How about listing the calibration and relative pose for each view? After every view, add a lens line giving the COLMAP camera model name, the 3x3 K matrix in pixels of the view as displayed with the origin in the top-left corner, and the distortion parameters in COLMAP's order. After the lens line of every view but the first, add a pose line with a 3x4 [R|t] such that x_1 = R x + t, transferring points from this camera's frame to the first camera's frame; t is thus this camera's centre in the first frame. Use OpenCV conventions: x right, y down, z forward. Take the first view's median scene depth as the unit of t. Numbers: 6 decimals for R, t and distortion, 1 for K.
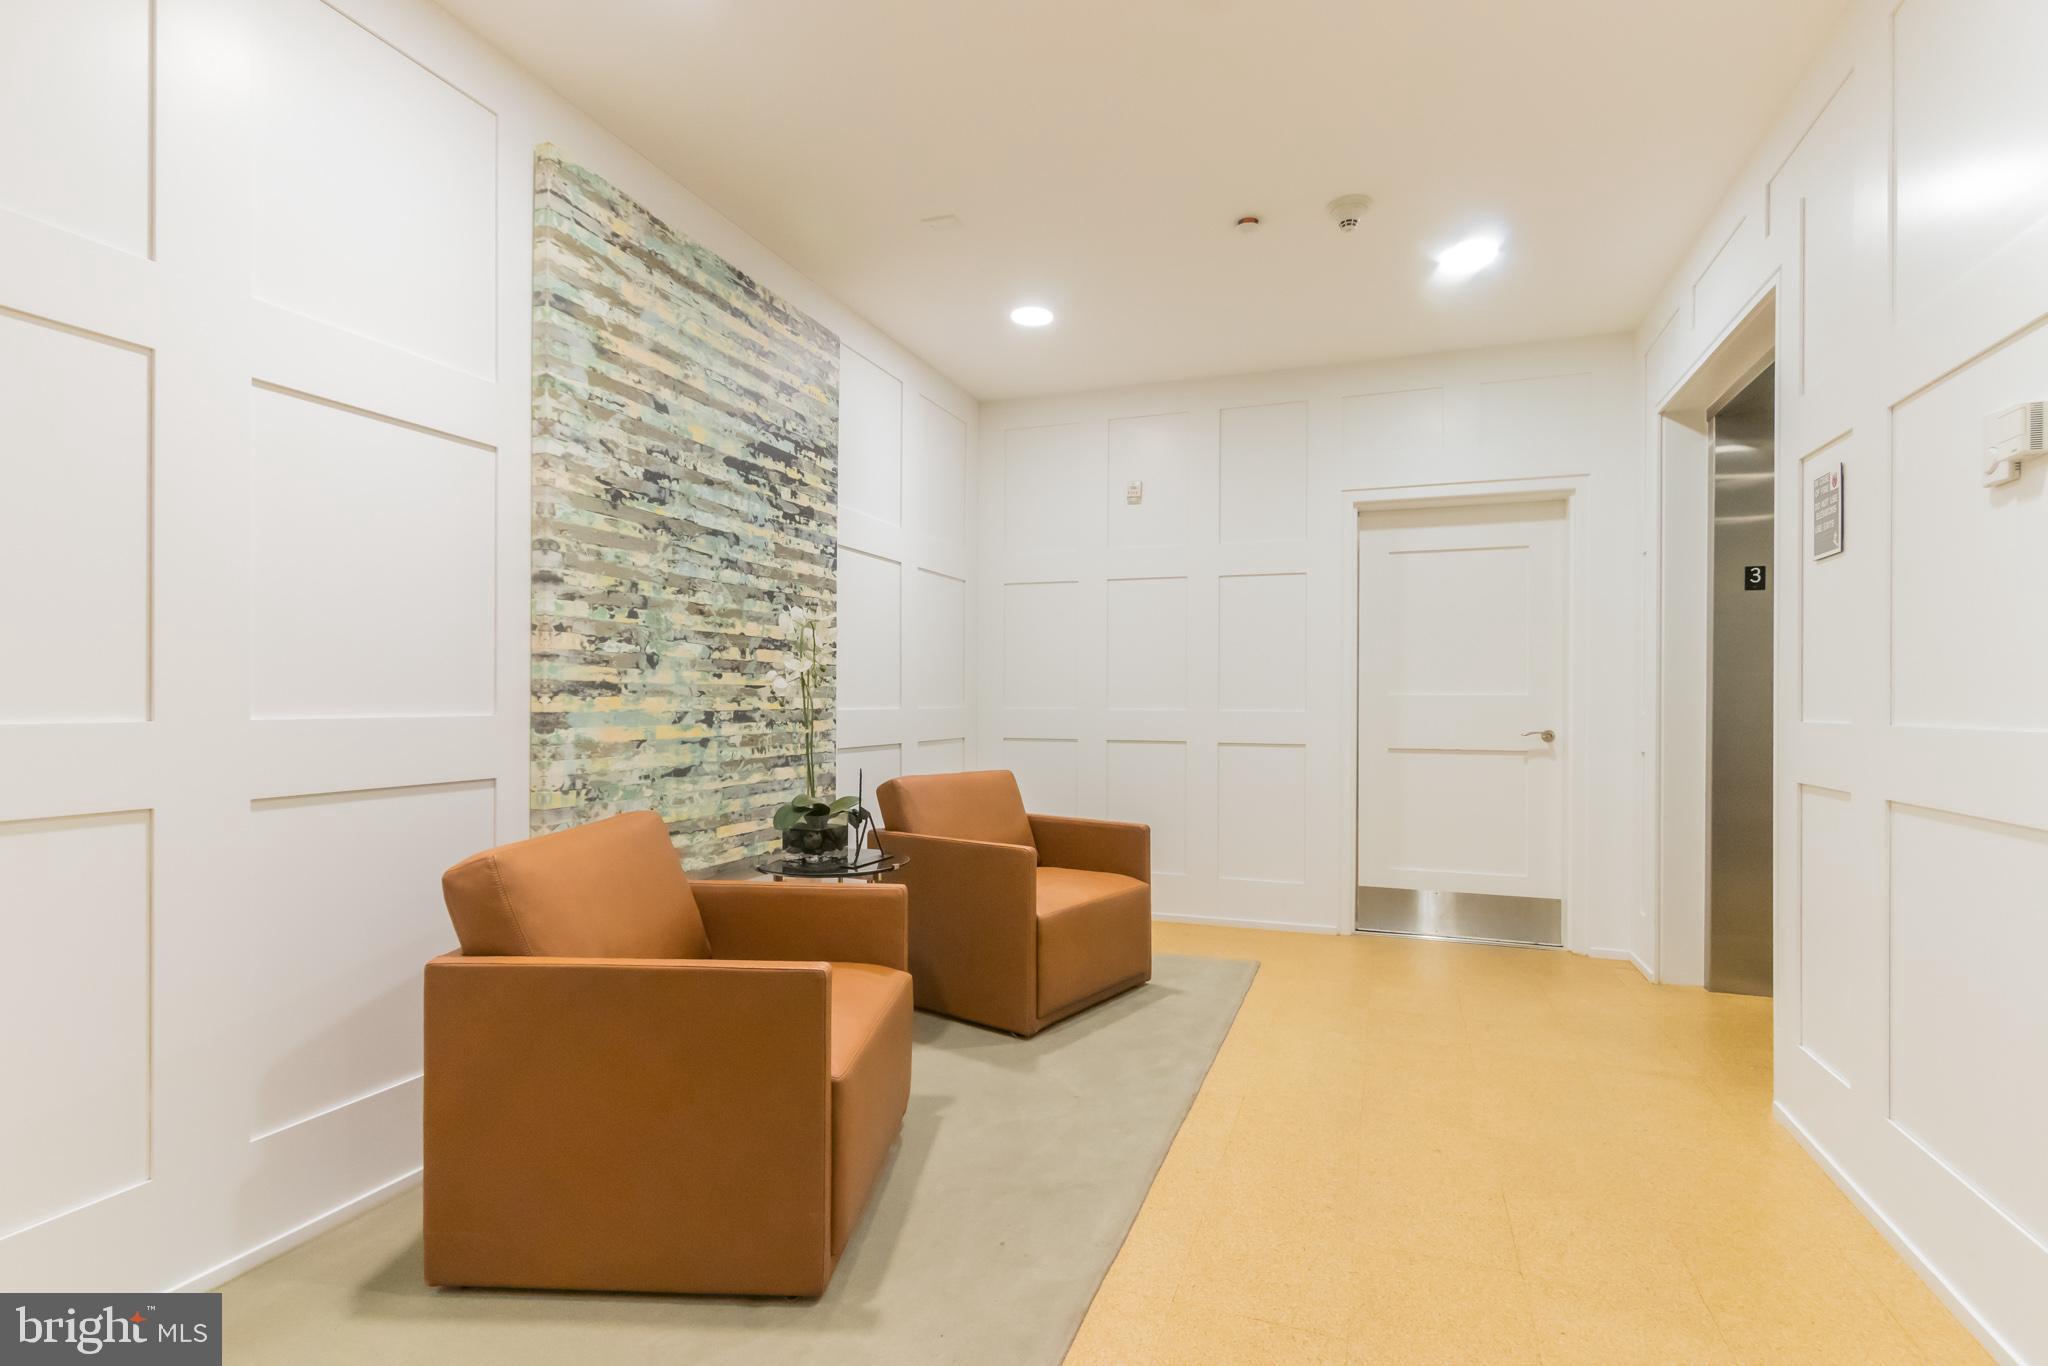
lens RADIAL K [[951.9, 0, 1031.6], [0, 951.9, 694.6], [0, 0, 1]] dist [0.008369, -0.003465]
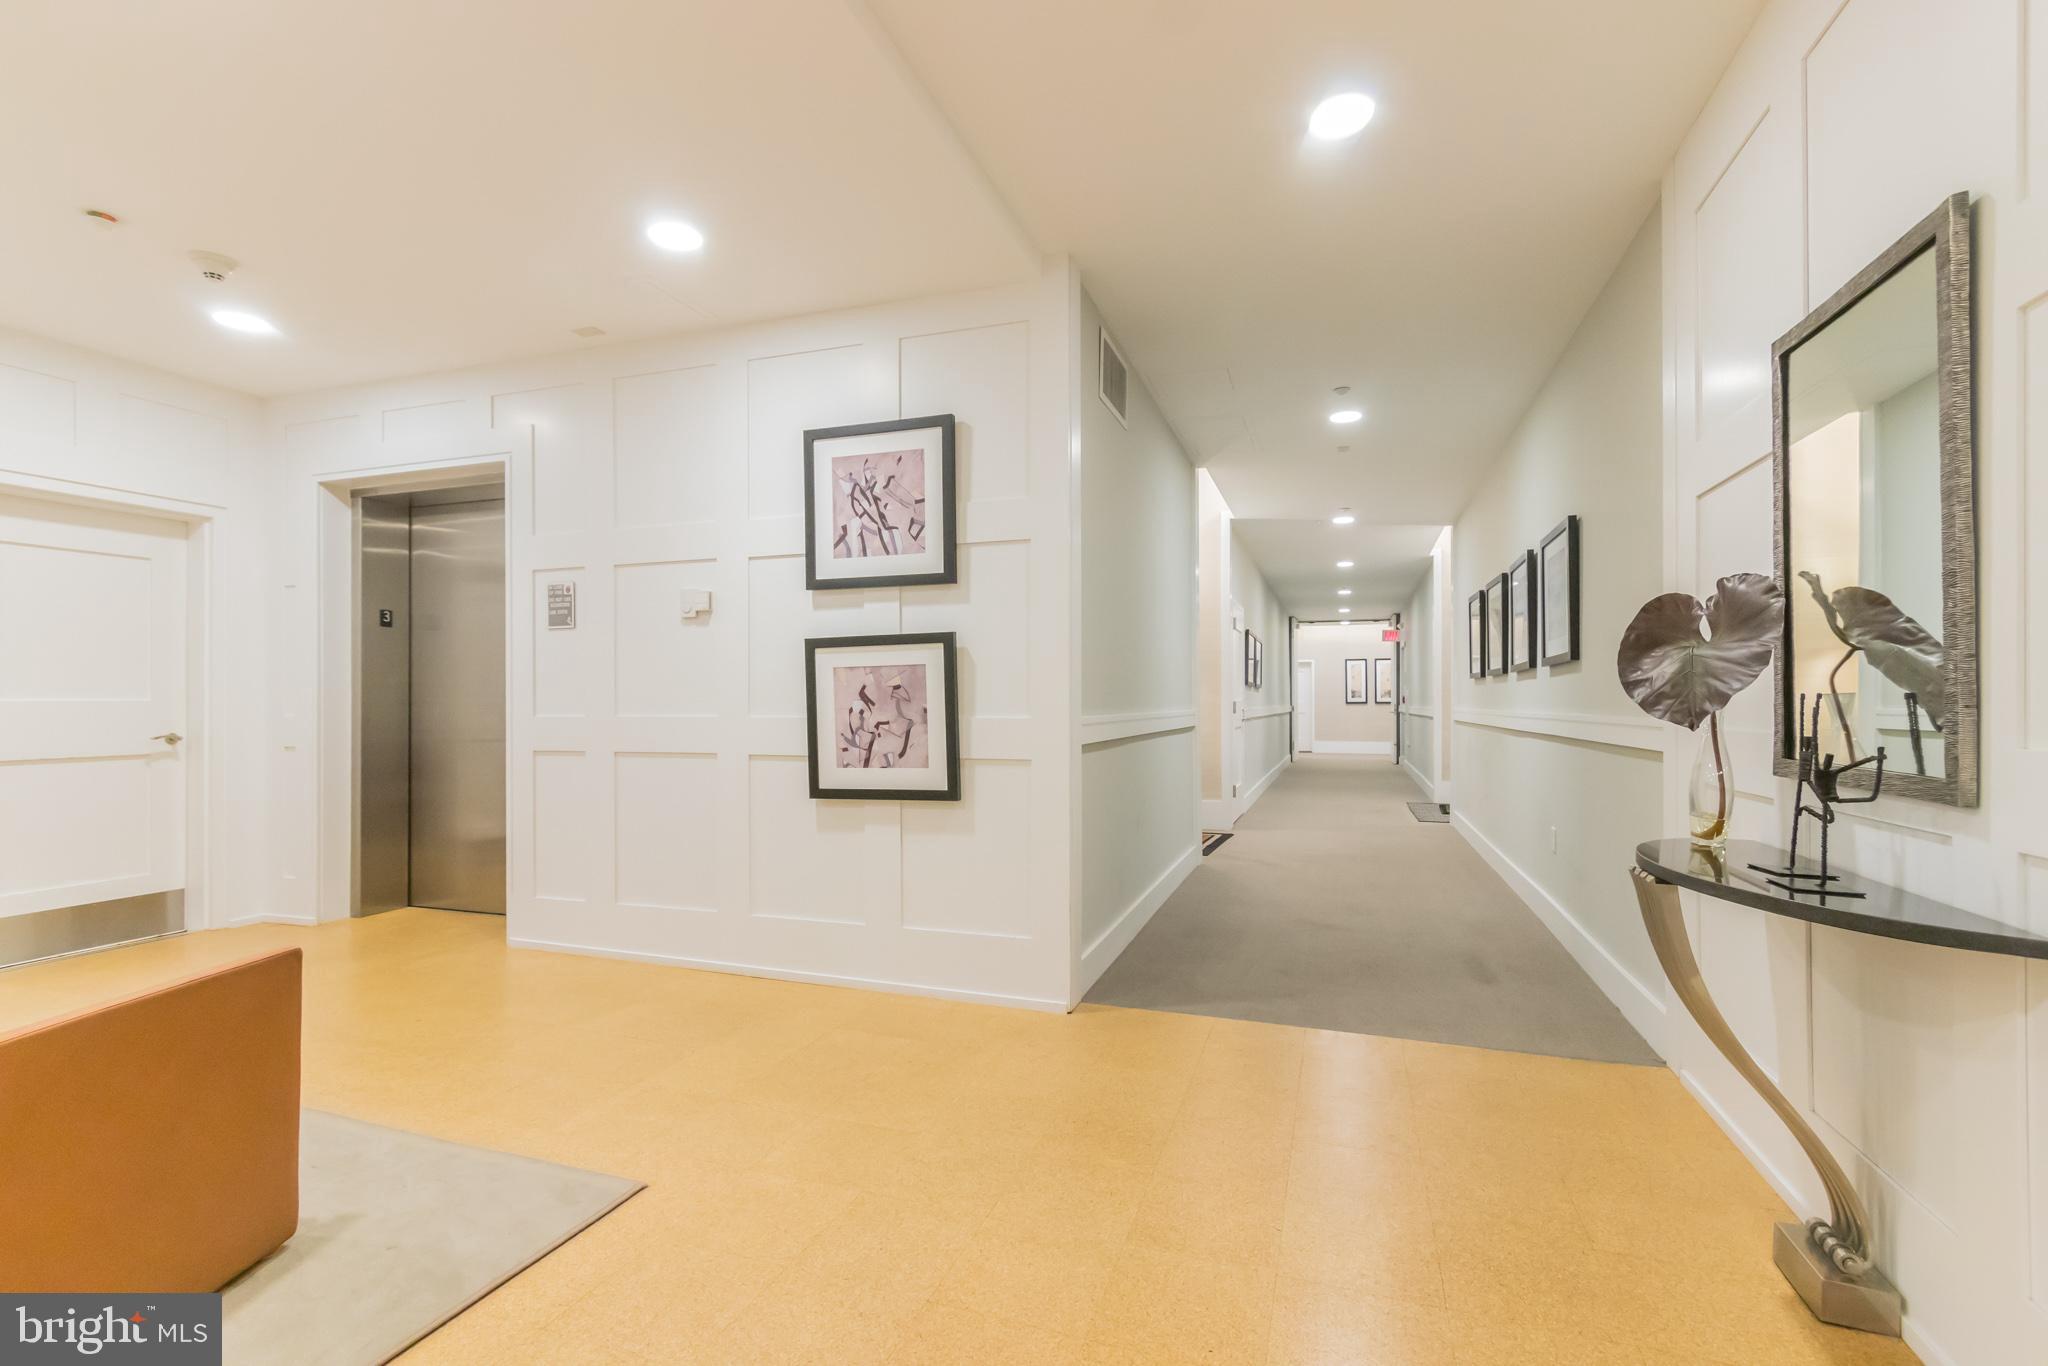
lens RADIAL K [[951.9, 0, 1022.9], [0, 951.9, 691.6], [0, 0, 1]] dist [0.008369, -0.003465]
pose [[-0.013207, 0.000378, 0.999913, -0.558025], [-0.000971, 0.999999, -0.000391, -0.010674], [-0.999912, -0.000976, -0.013206, 0.055815]]
